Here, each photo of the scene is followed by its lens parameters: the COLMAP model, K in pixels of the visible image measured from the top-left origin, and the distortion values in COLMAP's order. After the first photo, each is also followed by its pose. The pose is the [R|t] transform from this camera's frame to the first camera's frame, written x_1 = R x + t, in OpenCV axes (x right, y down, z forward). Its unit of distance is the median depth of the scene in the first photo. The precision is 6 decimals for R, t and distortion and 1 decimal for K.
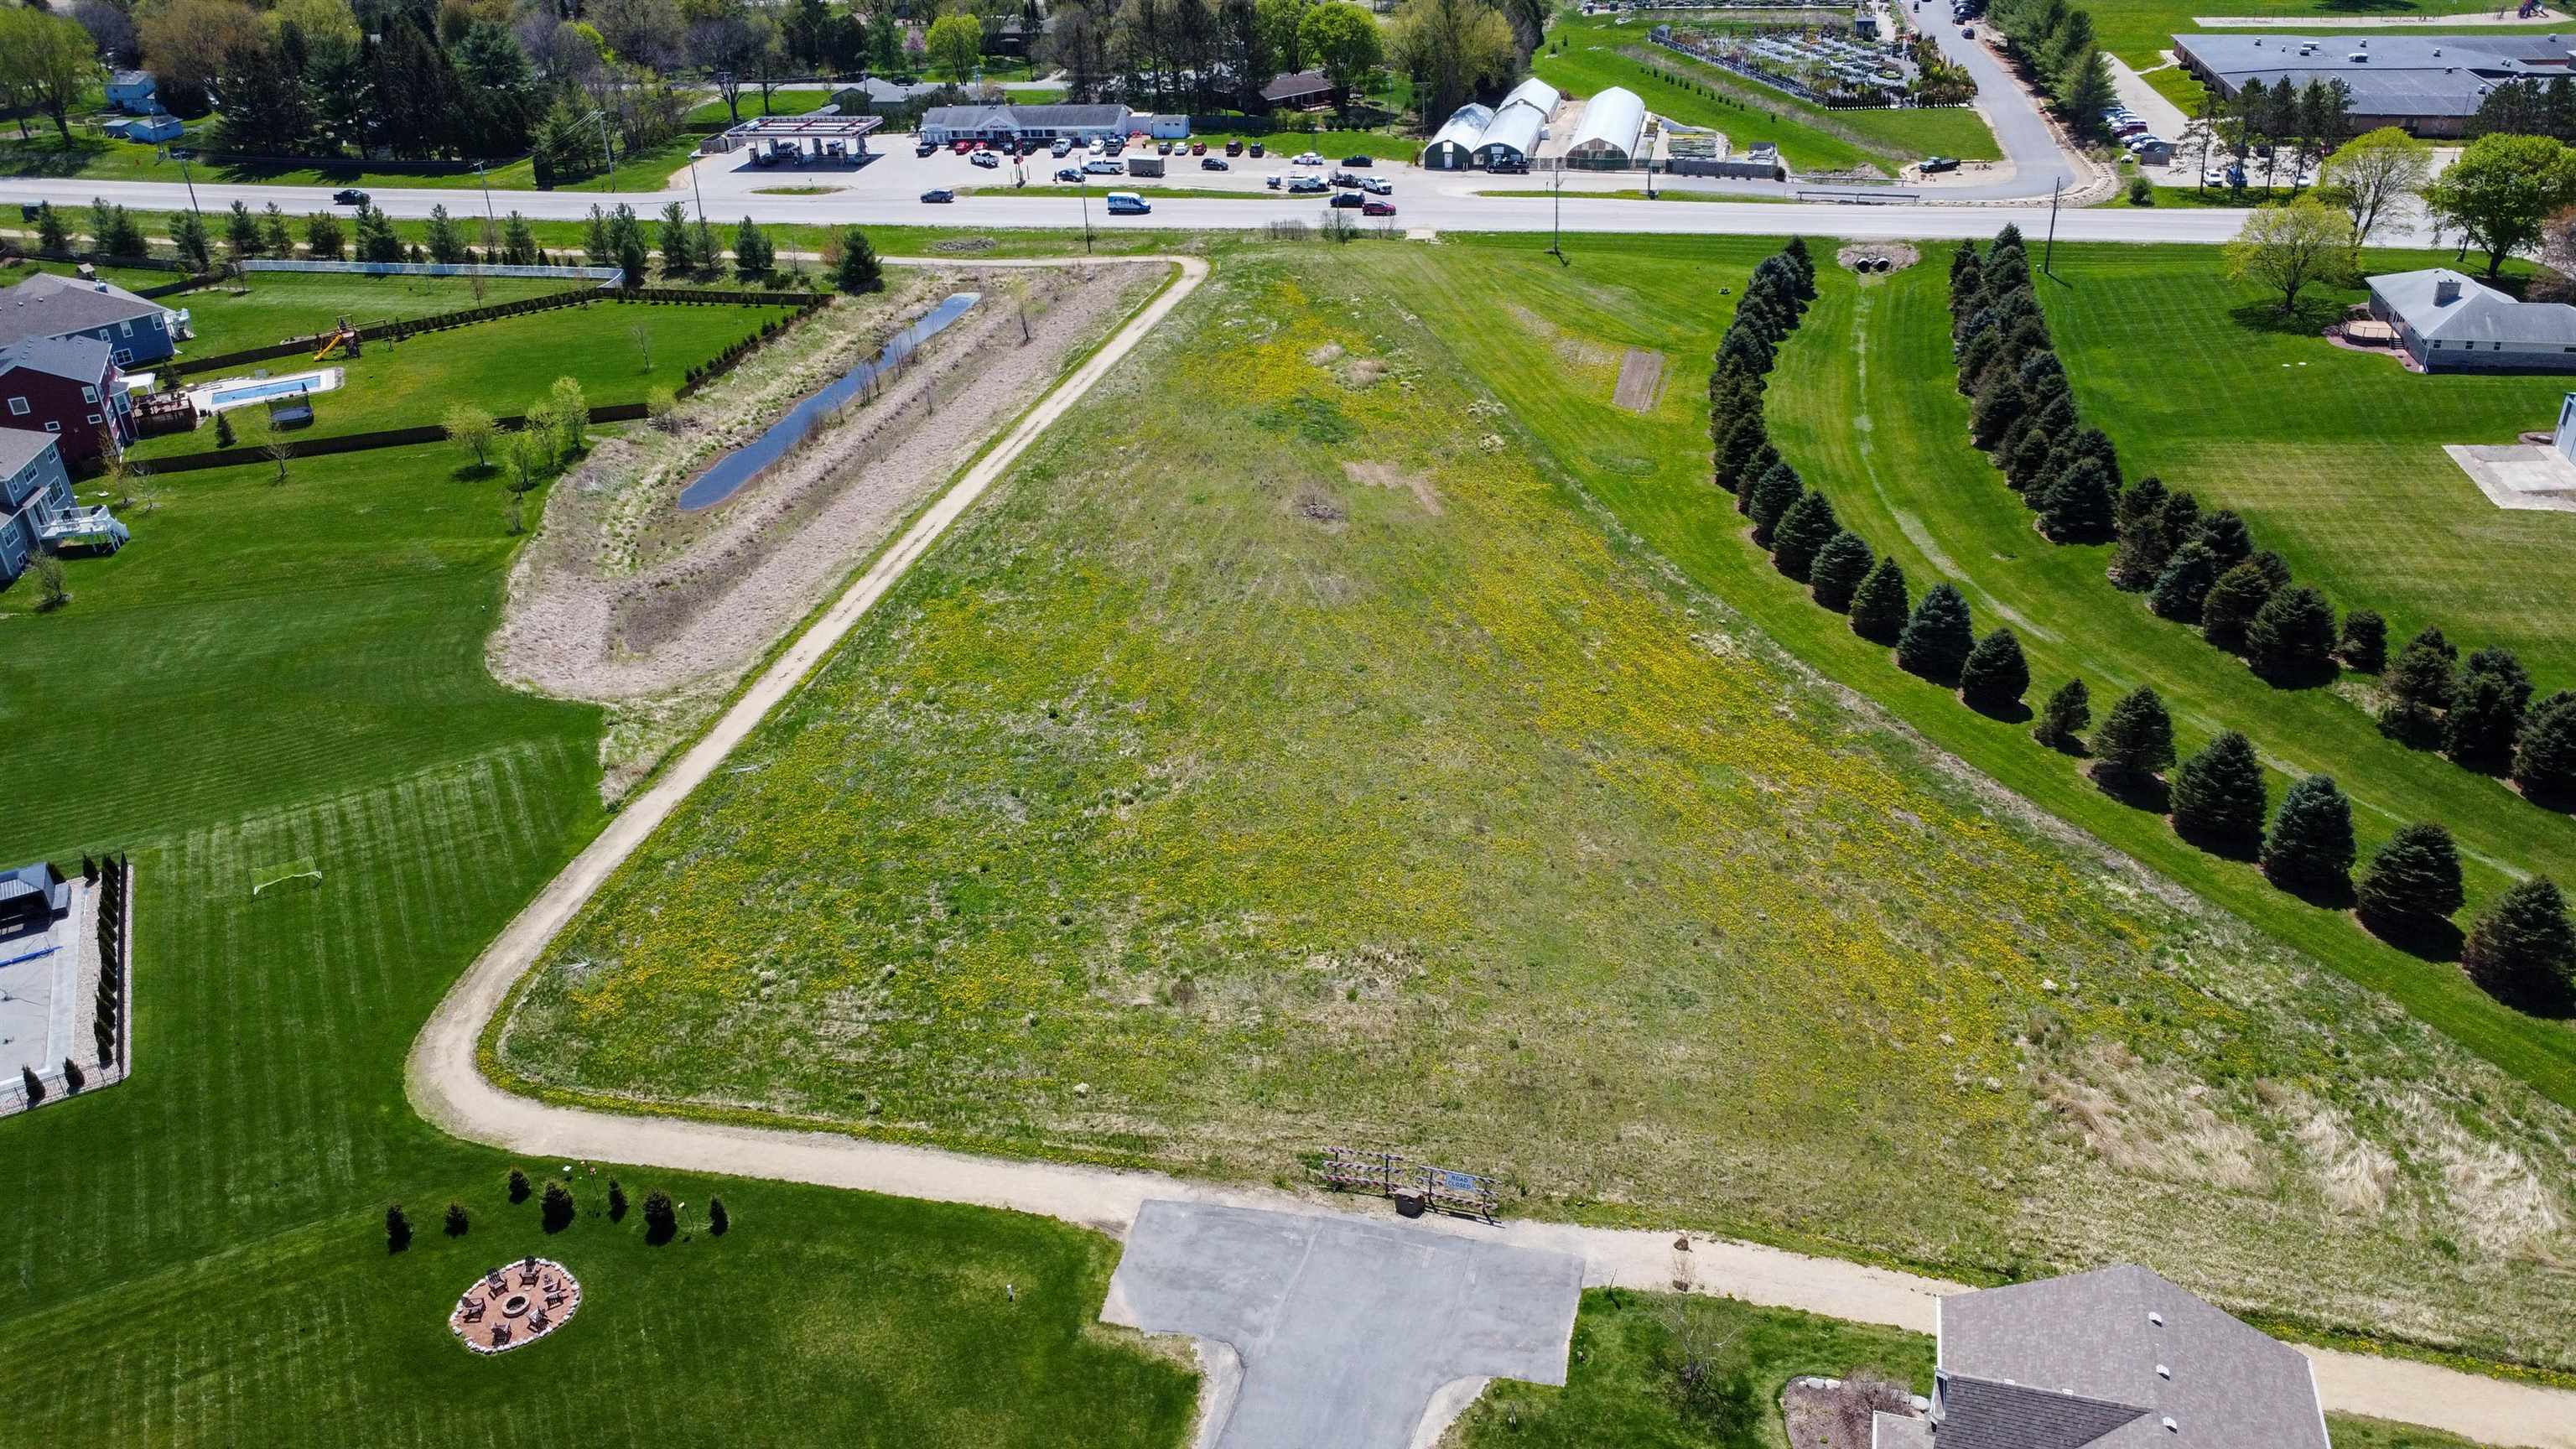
lens RADIAL K [[1857.0, 0, 1288.0], [0, 1857.0, 724.5], [0, 0, 1]] dist [-0.034197, 0.003497]
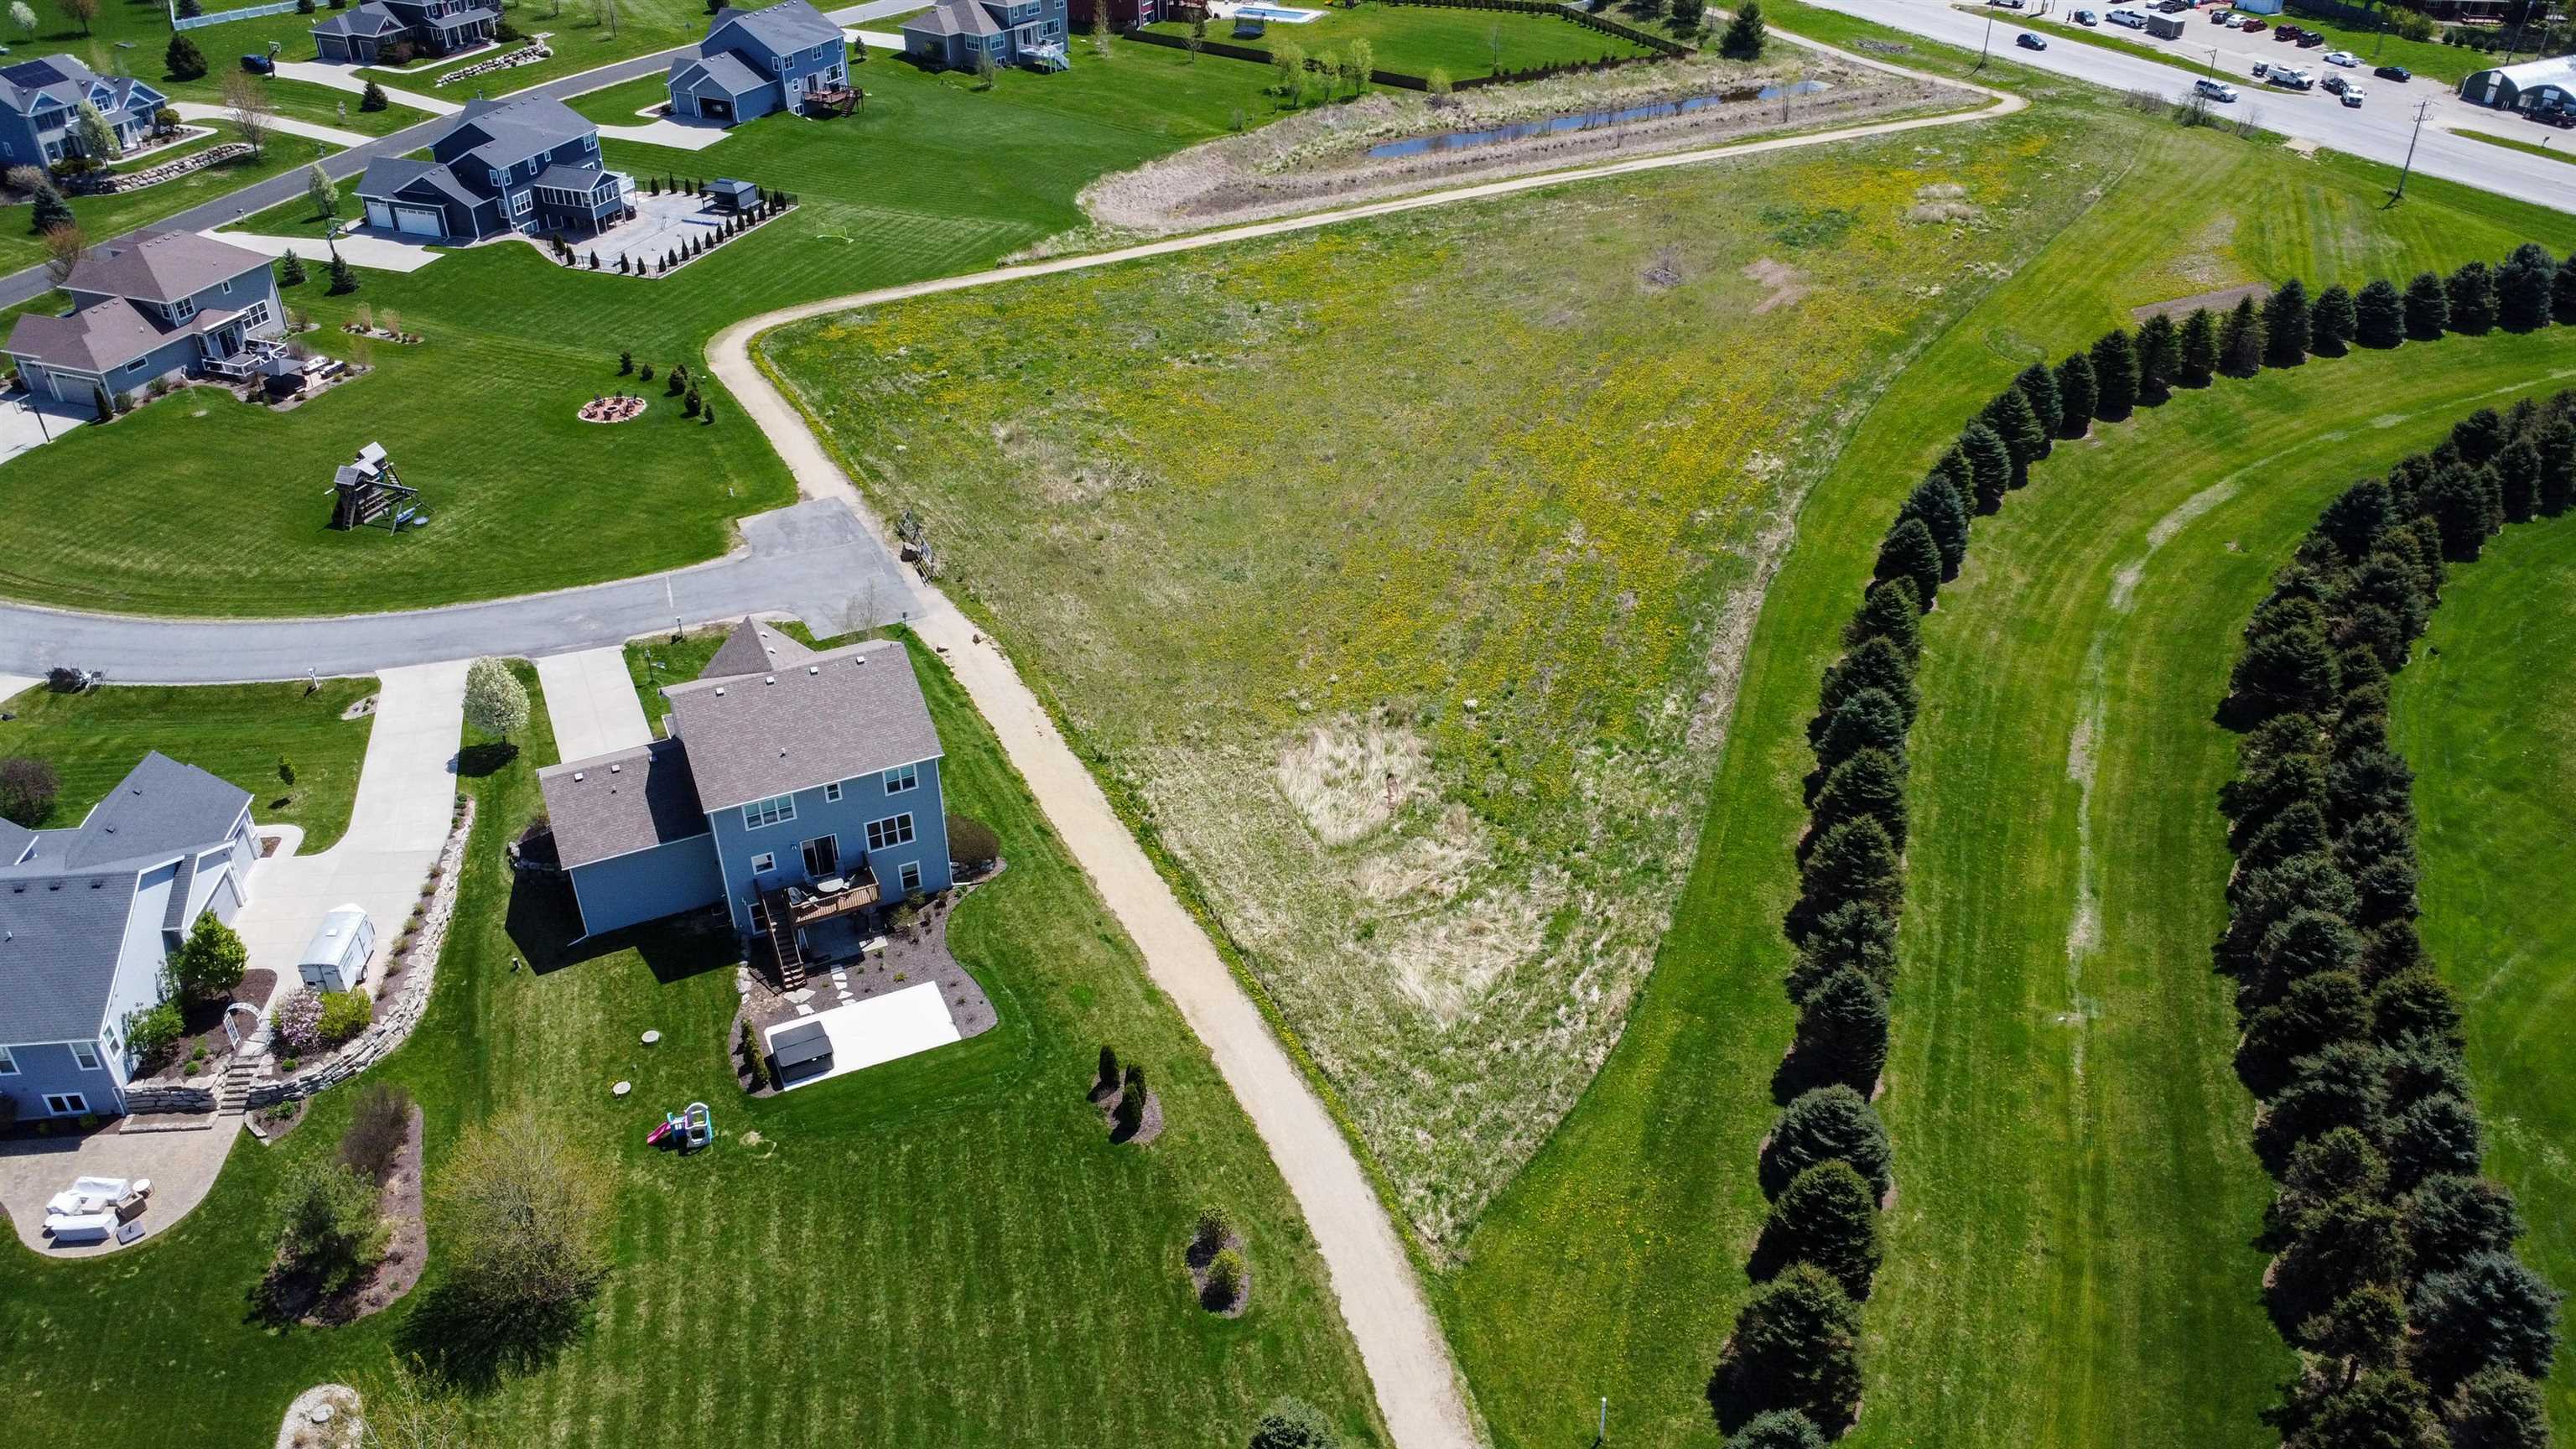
lens RADIAL K [[1857.0, 0, 1288.0], [0, 1857.0, 724.5], [0, 0, 1]] dist [-0.034197, 0.003497]
pose [[0.657589, 0.438746, -0.612436, 0.659135], [-0.383058, 0.894717, 0.229670, -0.042492], [0.648724, 0.083570, 0.756421, 0.038228]]
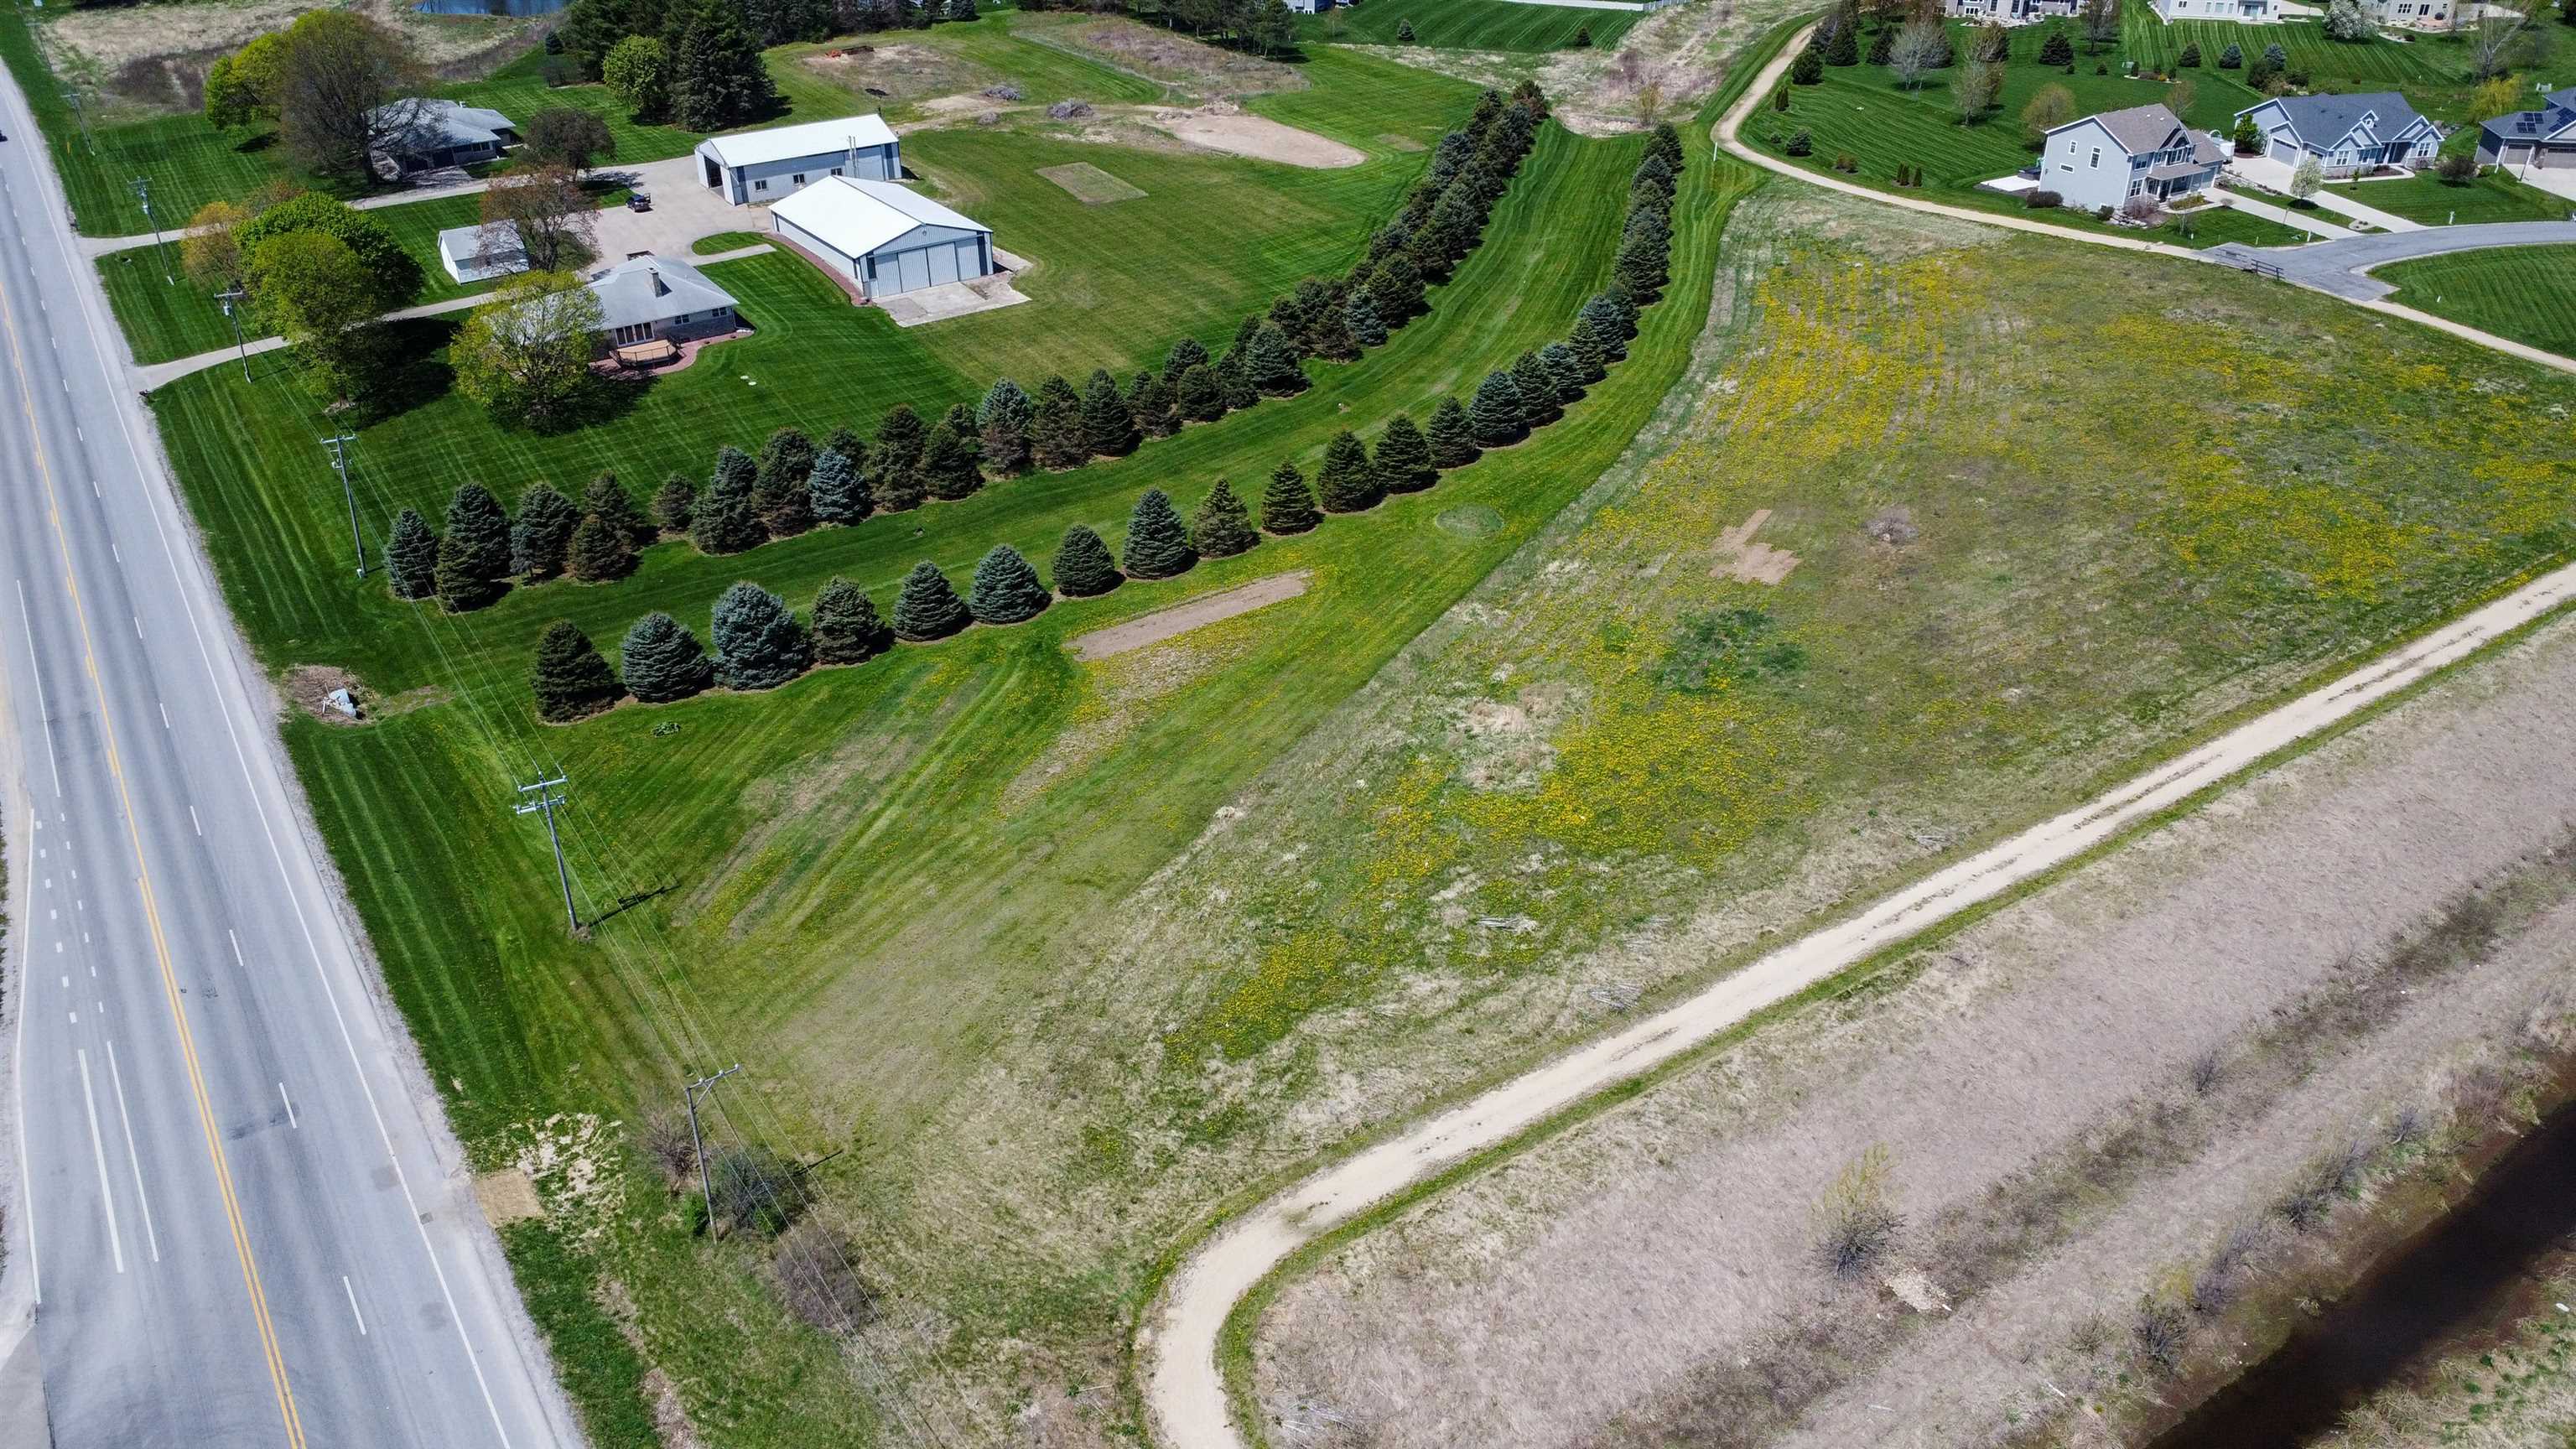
lens RADIAL K [[1904.7, 0, 1305.2], [0, 1904.7, 730.7], [0, 0, 1]] dist [-0.030092, -0.003900]
pose [[-0.730413, -0.307107, 0.610067, -0.364718], [0.363599, 0.581286, 0.727944, -0.824287], [-0.578180, 0.753520, -0.312915, 1.510439]]
